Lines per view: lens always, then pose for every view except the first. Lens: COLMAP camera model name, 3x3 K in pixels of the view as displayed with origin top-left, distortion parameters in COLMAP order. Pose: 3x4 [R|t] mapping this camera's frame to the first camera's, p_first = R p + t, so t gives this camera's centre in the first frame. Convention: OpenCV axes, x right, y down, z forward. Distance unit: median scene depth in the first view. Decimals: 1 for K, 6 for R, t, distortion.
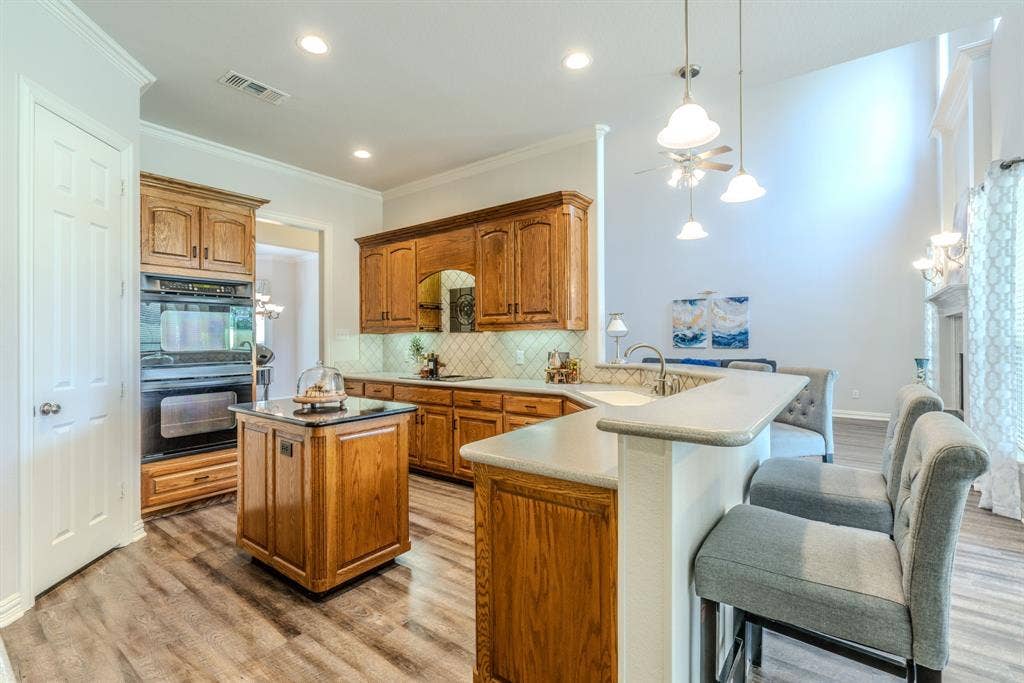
lens RADIAL K [[462.1, 0, 510.6], [0, 462.1, 343.1], [0, 0, 1]] dist [-0.000862, 0.000056]
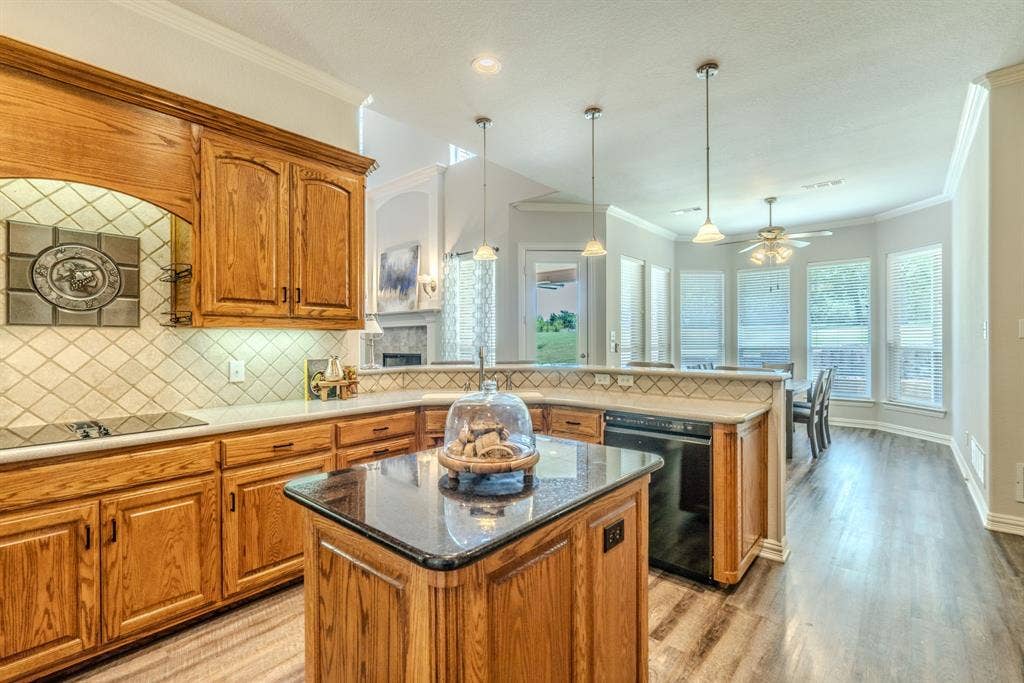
lens RADIAL K [[462.1, 0, 510.6], [0, 462.1, 343.1], [0, 0, 1]] dist [-0.000862, 0.000056]
pose [[0.066382, 0.001608, 0.997793, -0.631601], [0.011262, 0.999934, -0.002361, -0.001350], [-0.997731, 0.011393, 0.066360, 0.649804]]
